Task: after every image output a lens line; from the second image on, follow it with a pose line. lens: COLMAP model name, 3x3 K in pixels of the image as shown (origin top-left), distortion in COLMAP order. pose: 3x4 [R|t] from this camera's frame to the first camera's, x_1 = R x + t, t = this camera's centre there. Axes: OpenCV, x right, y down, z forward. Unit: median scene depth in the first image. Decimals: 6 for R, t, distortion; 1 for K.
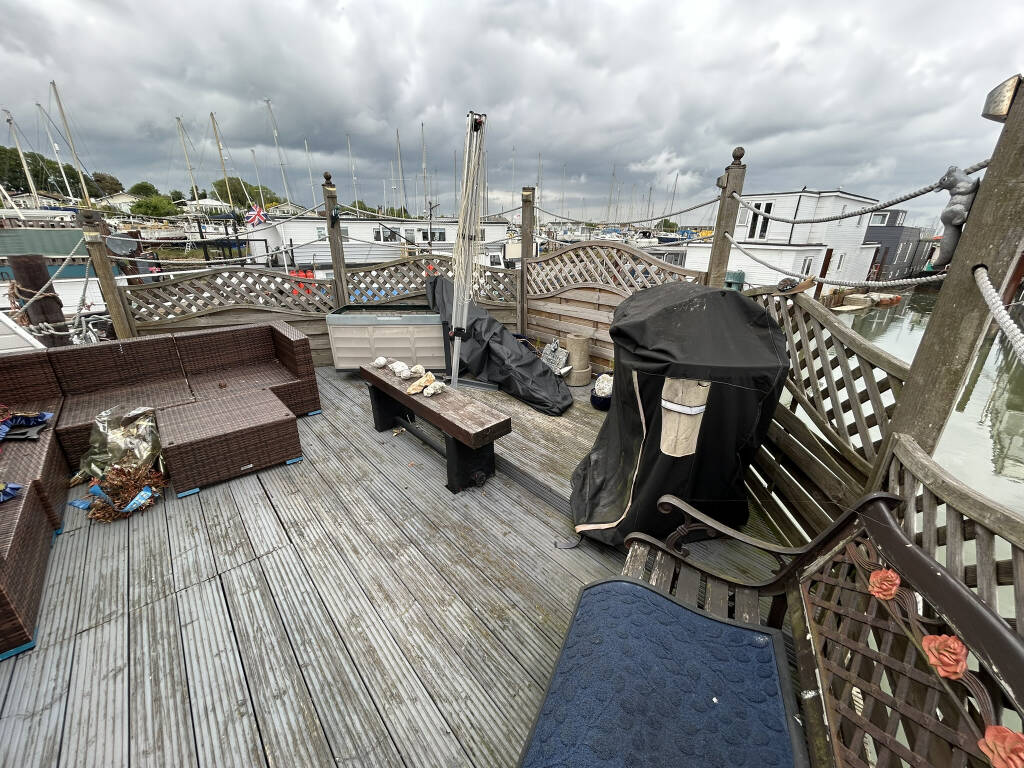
lens RADIAL K [[410.9, 0, 510.6], [0, 410.9, 384.6], [0, 0, 1]] dist [0.000319, 0.000064]
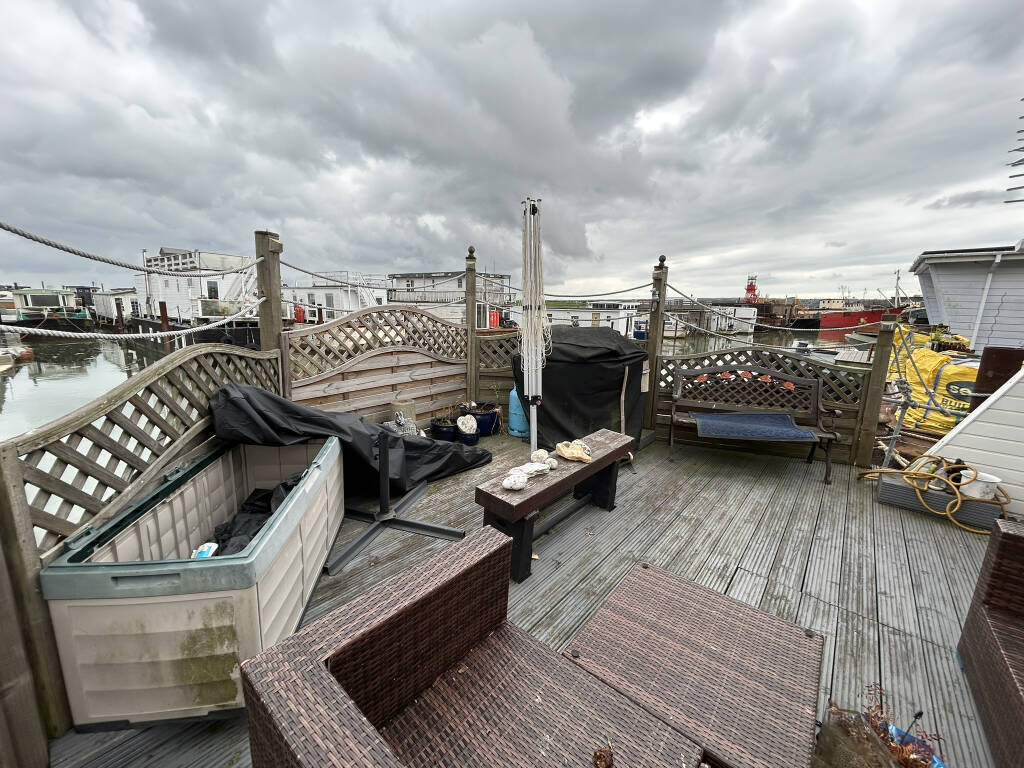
lens RADIAL K [[408.5, 0, 508.2], [0, 408.5, 382.3], [0, 0, 1]] dist [-0.000109, 0.000211]
pose [[-0.148644, -0.211982, 0.965903, -0.683658], [0.315041, 0.915710, 0.249448, -0.279287], [-0.937365, 0.341378, -0.069331, 0.715881]]
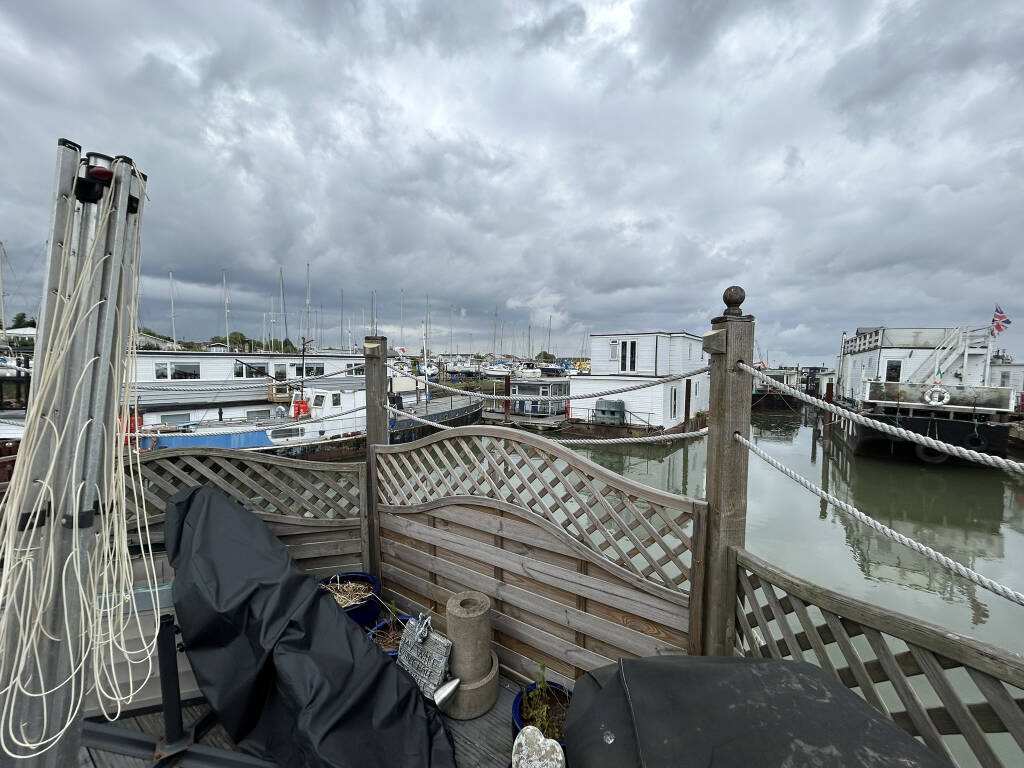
lens RADIAL K [[410.9, 0, 510.6], [0, 410.9, 384.6], [0, 0, 1]] dist [0.000319, 0.000064]
pose [[0.967272, -0.016146, 0.253228, 0.078435], [0.090500, 0.954293, -0.284842, -0.201171], [-0.237054, 0.298437, 0.924522, 0.374380]]
